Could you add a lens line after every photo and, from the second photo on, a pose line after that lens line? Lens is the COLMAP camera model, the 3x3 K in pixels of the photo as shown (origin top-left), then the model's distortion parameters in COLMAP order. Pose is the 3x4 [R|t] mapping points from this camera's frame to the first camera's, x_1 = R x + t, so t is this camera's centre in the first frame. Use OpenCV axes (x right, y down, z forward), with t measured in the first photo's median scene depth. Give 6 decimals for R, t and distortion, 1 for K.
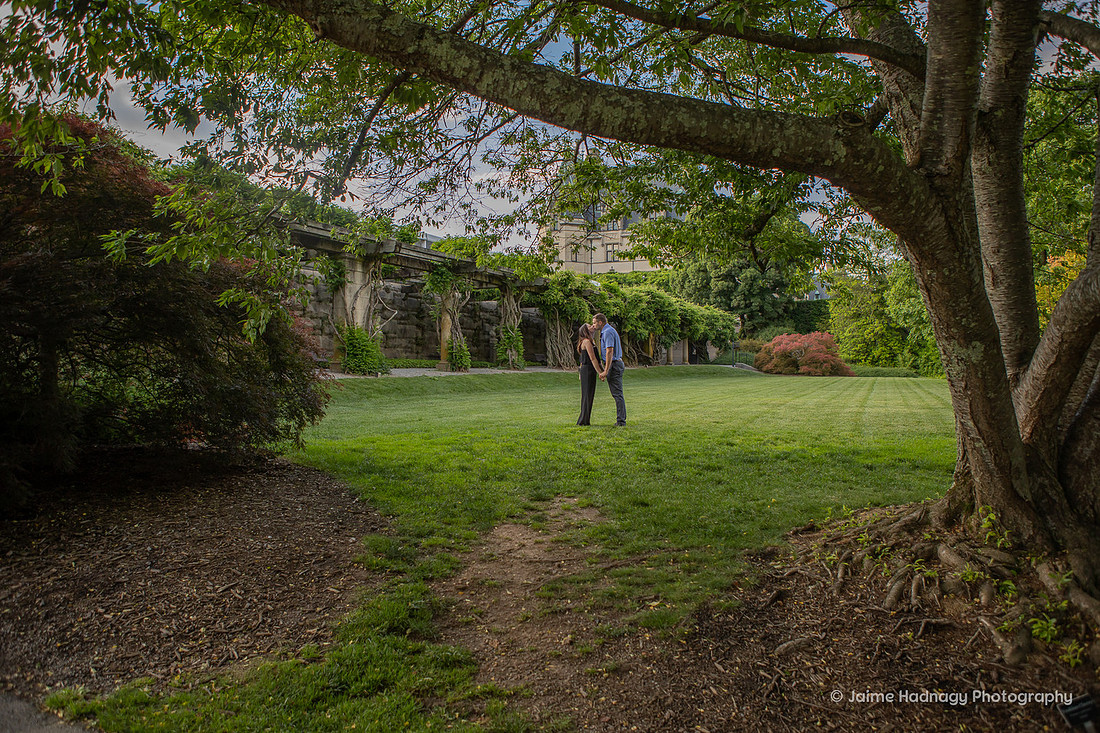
lens RADIAL K [[1353.8, 0, 491.9], [0, 1353.8, 366.1], [0, 0, 1]] dist [-0.088974, 0.000000]
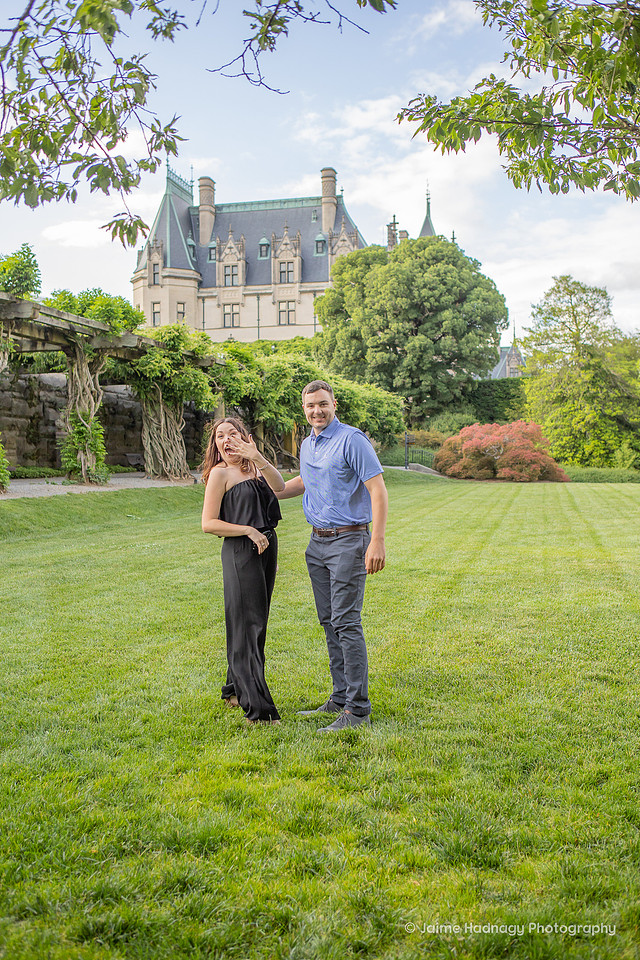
lens RADIAL K [[1050.4, 0, 326.5], [0, 1050.4, 474.5], [0, 0, 1]] dist [-0.066515, 0.000000]
pose [[0.978130, -0.009777, 0.207763, 0.022113], [0.003017, 0.999456, 0.032831, -0.016603], [-0.207971, -0.031486, 0.977628, 0.501358]]
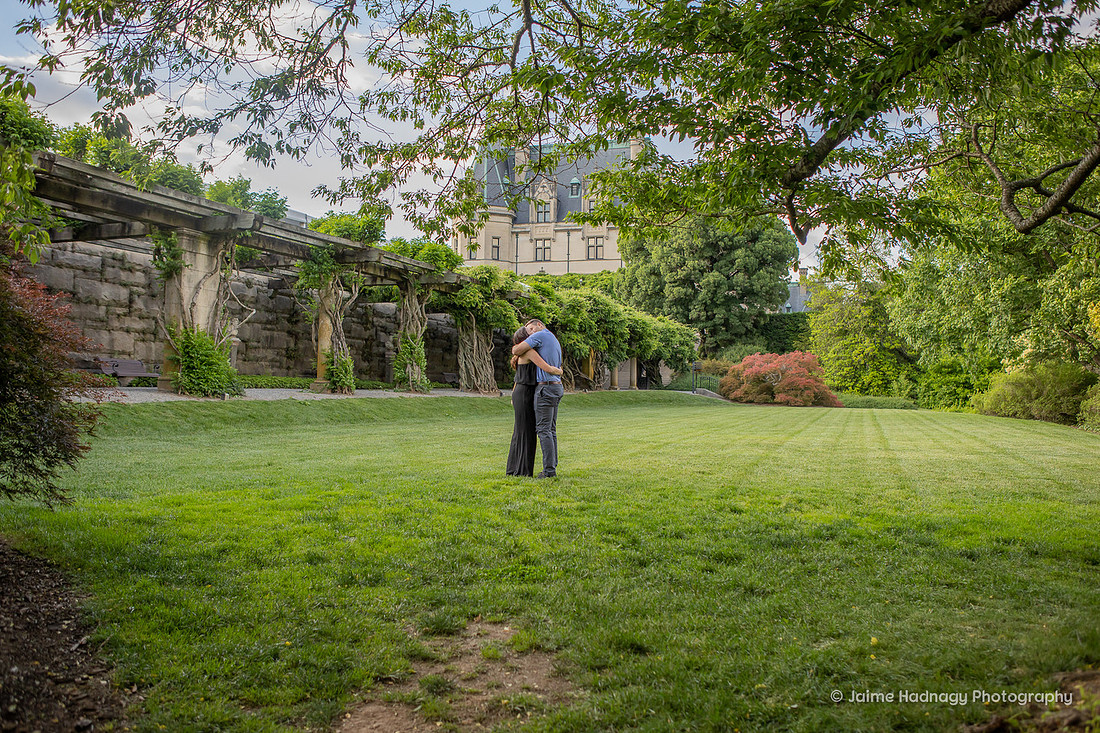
lens RADIAL K [[1420.4, 0, 599.4], [0, 1420.4, 352.0], [0, 0, 1]] dist [-0.094761, 0.000000]
pose [[0.990248, 0.019124, 0.137995, 0.008014], [-0.015402, 0.999489, -0.027994, 0.000493], [-0.138460, 0.025596, 0.990037, 0.190981]]
